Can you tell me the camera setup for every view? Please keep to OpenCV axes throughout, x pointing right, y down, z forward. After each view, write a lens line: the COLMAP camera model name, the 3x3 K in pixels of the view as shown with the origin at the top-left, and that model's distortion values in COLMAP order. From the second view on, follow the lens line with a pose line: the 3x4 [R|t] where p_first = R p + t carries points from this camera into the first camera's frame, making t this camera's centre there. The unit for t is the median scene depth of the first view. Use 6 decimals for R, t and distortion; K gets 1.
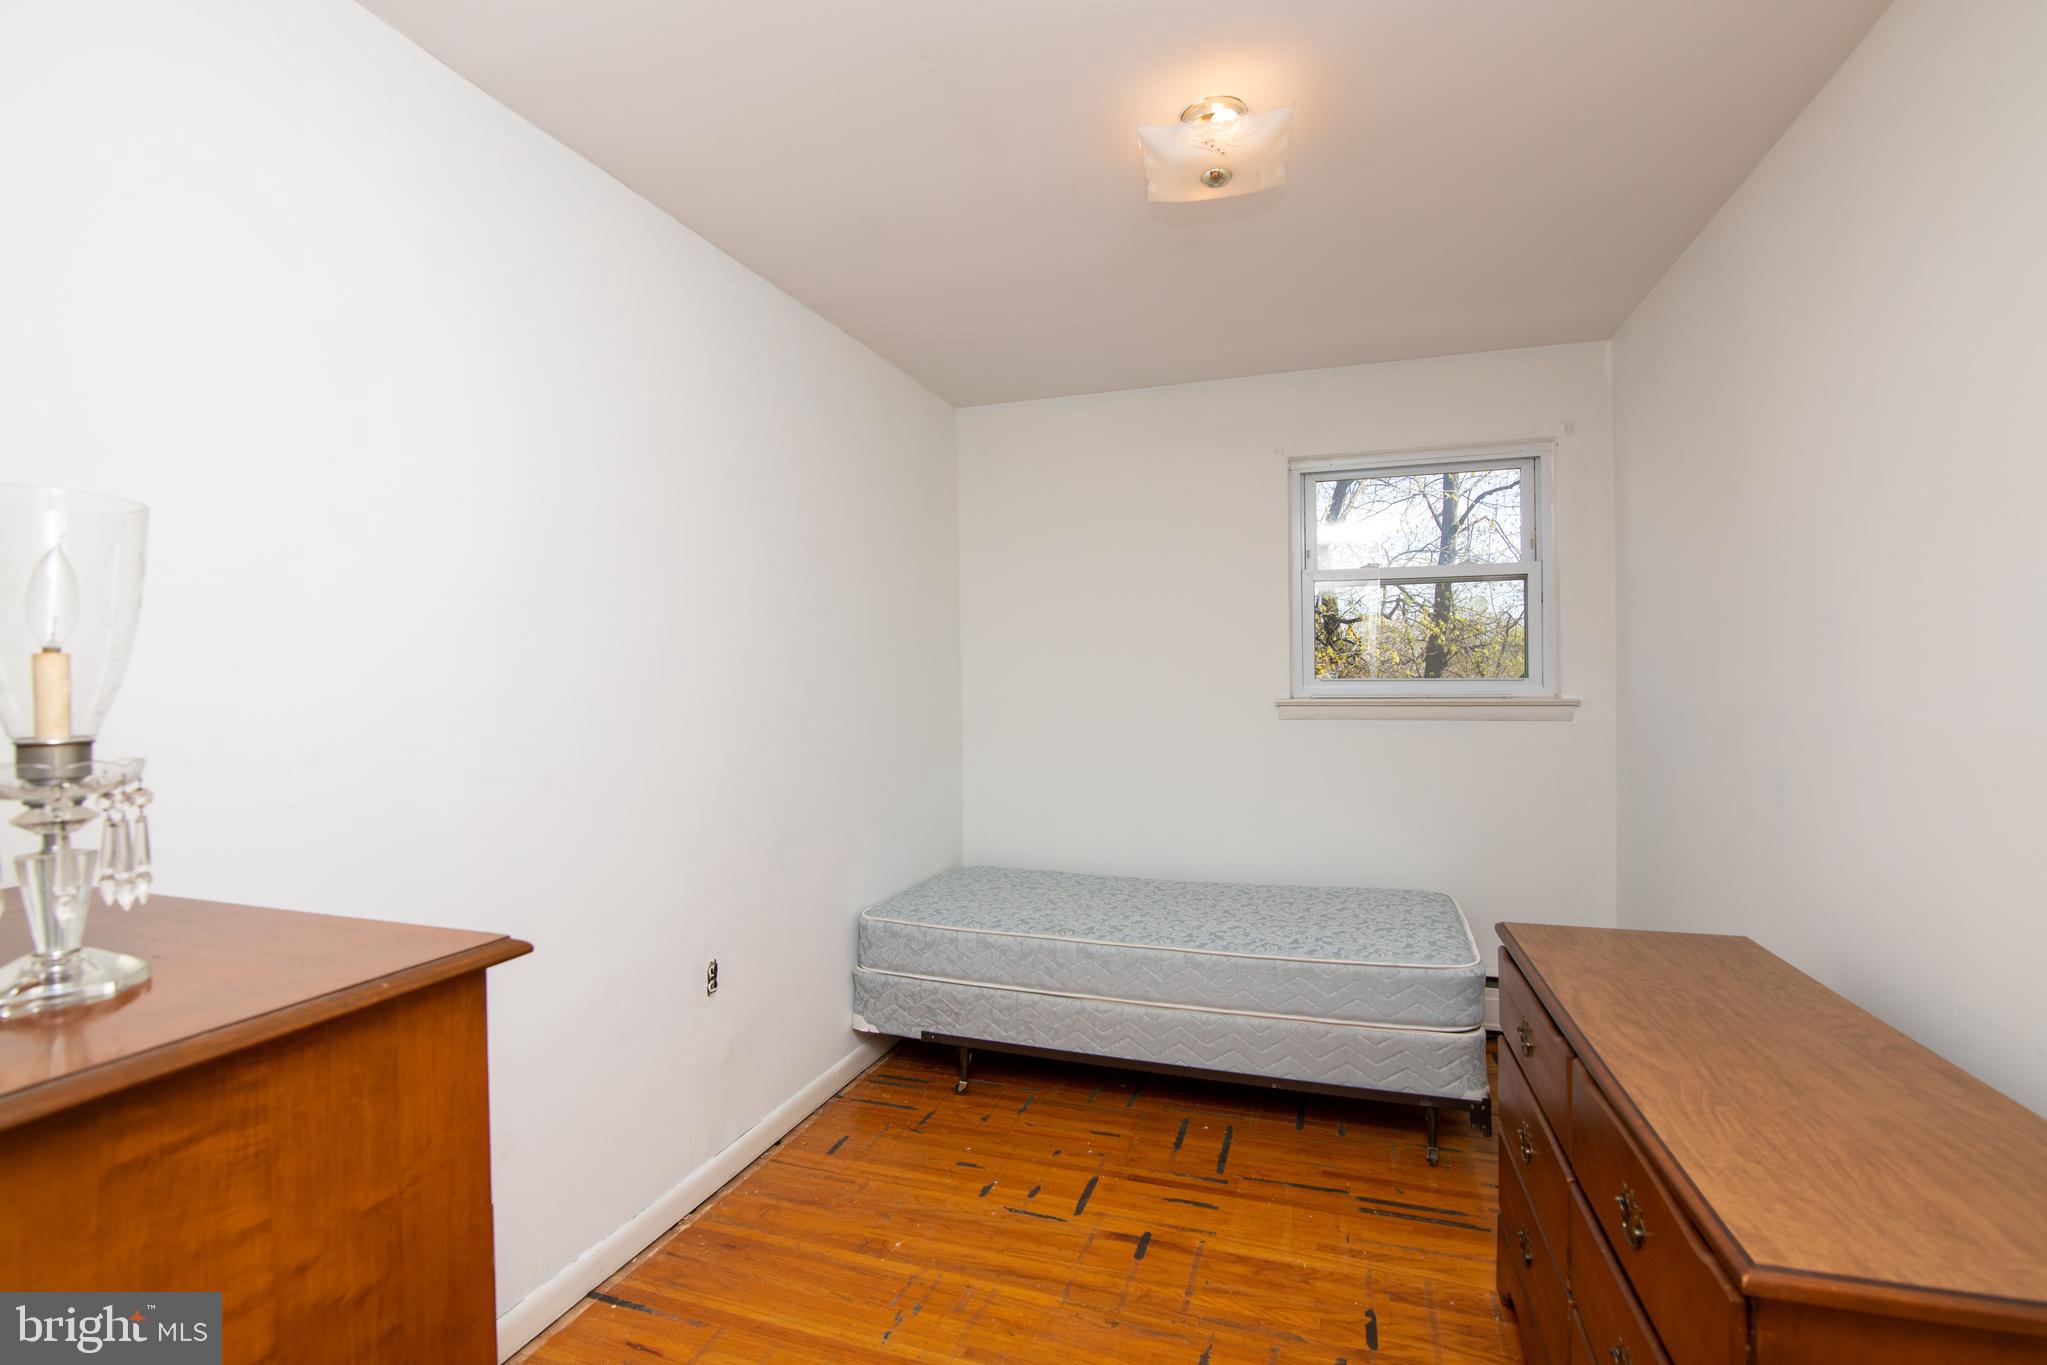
lens RADIAL K [[945.5, 0, 1019.1], [0, 945.5, 683.5], [0, 0, 1]] dist [-0.018936, 0.000161]
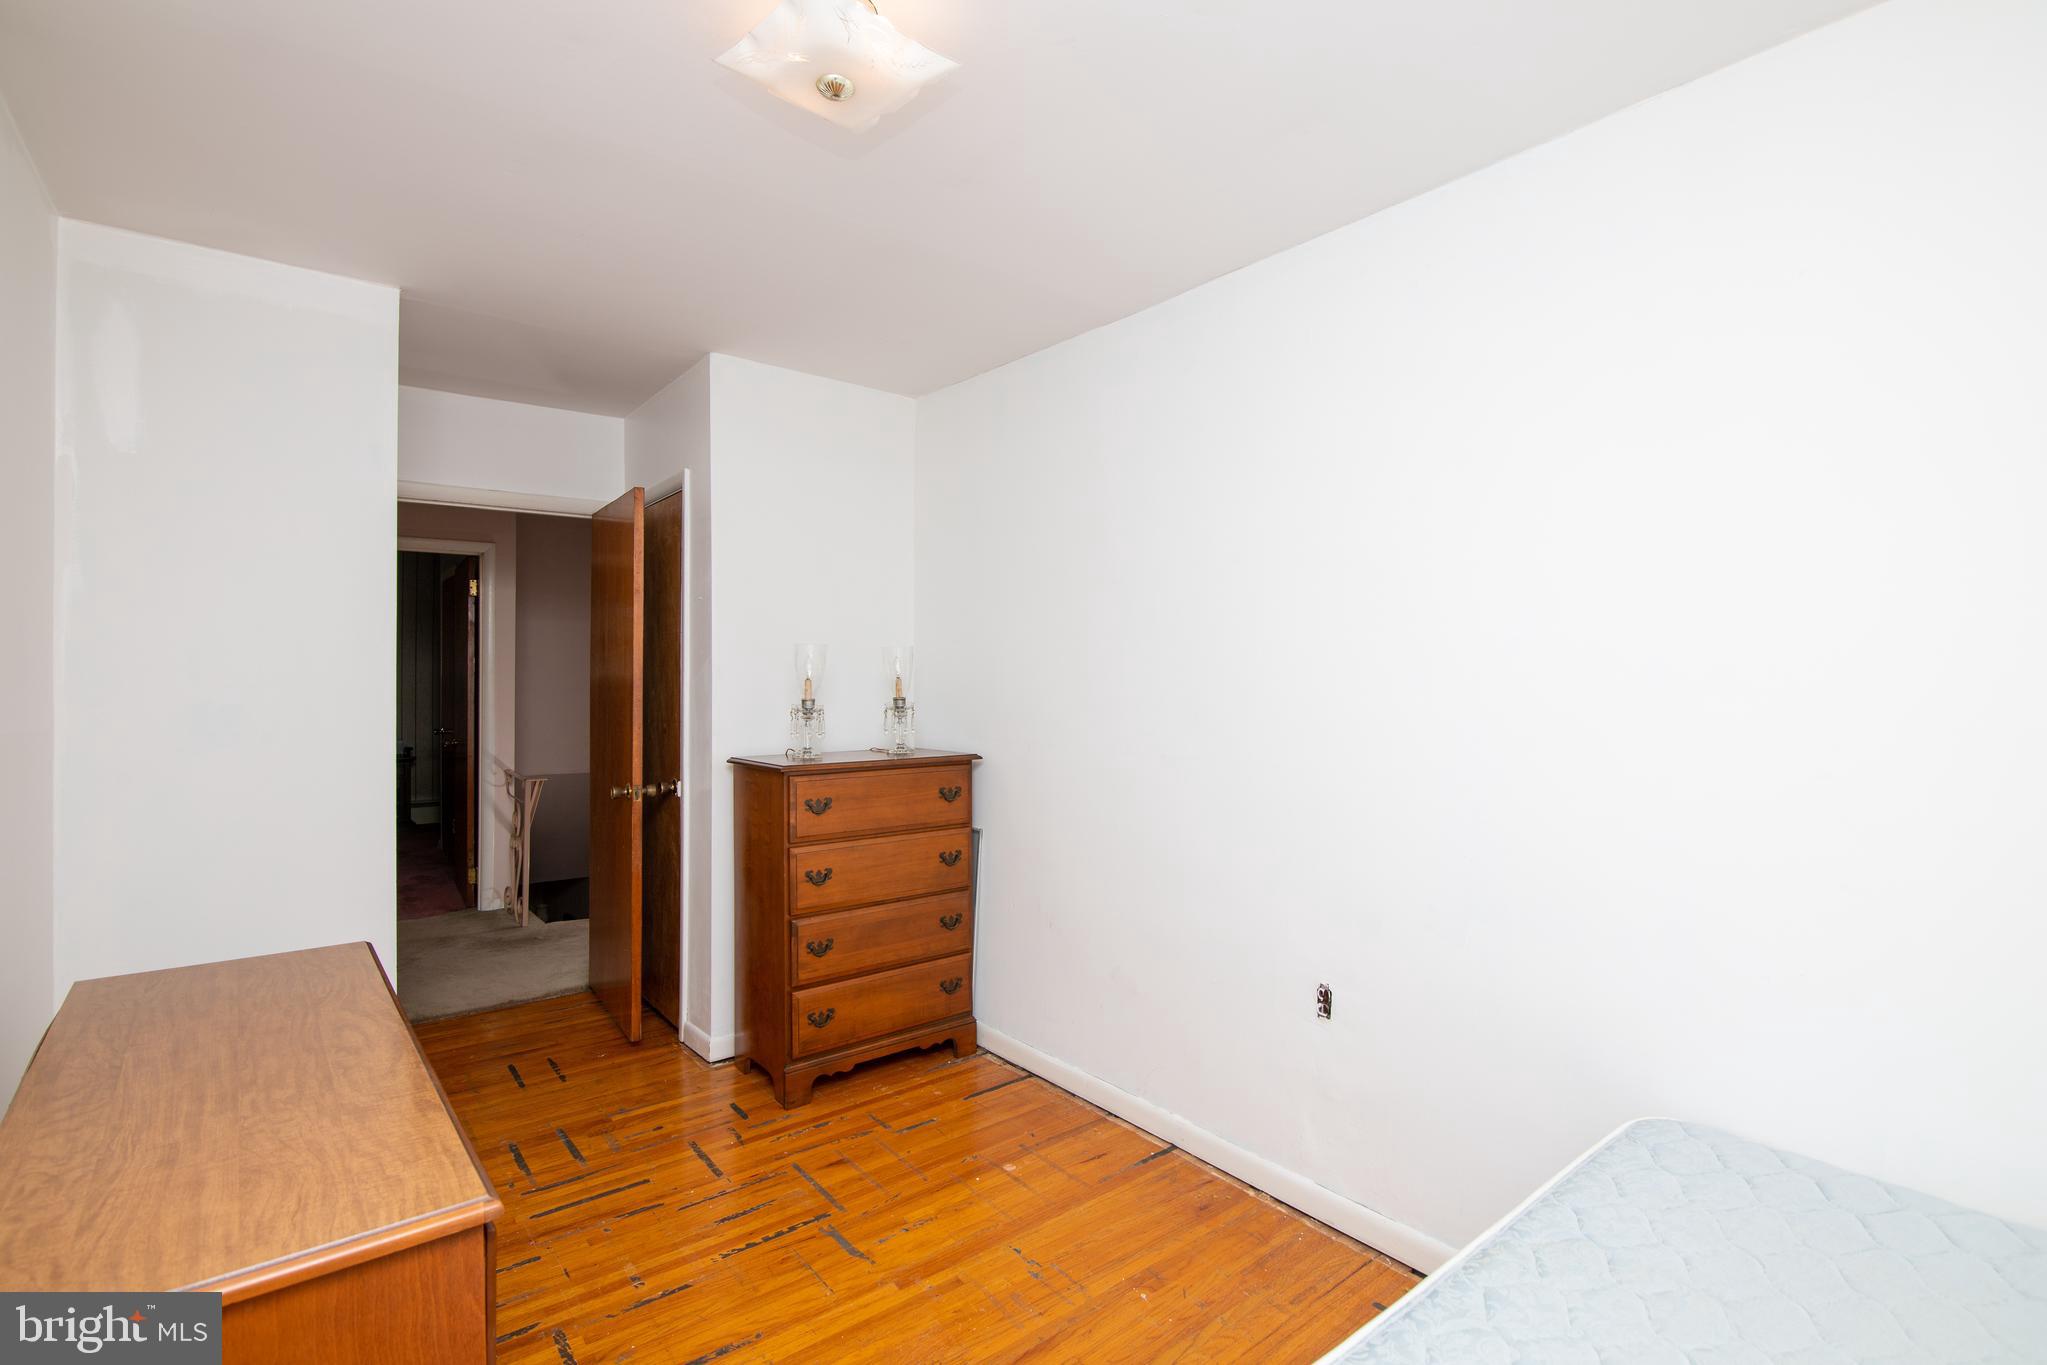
lens RADIAL K [[945.5, 0, 1019.1], [0, 945.5, 683.5], [0, 0, 1]] dist [-0.018936, 0.000161]
pose [[-0.535671, 0.010510, -0.844361, 0.930703], [-0.004474, 0.999873, 0.015284, -0.035825], [0.844415, 0.011965, -0.535556, 1.792188]]
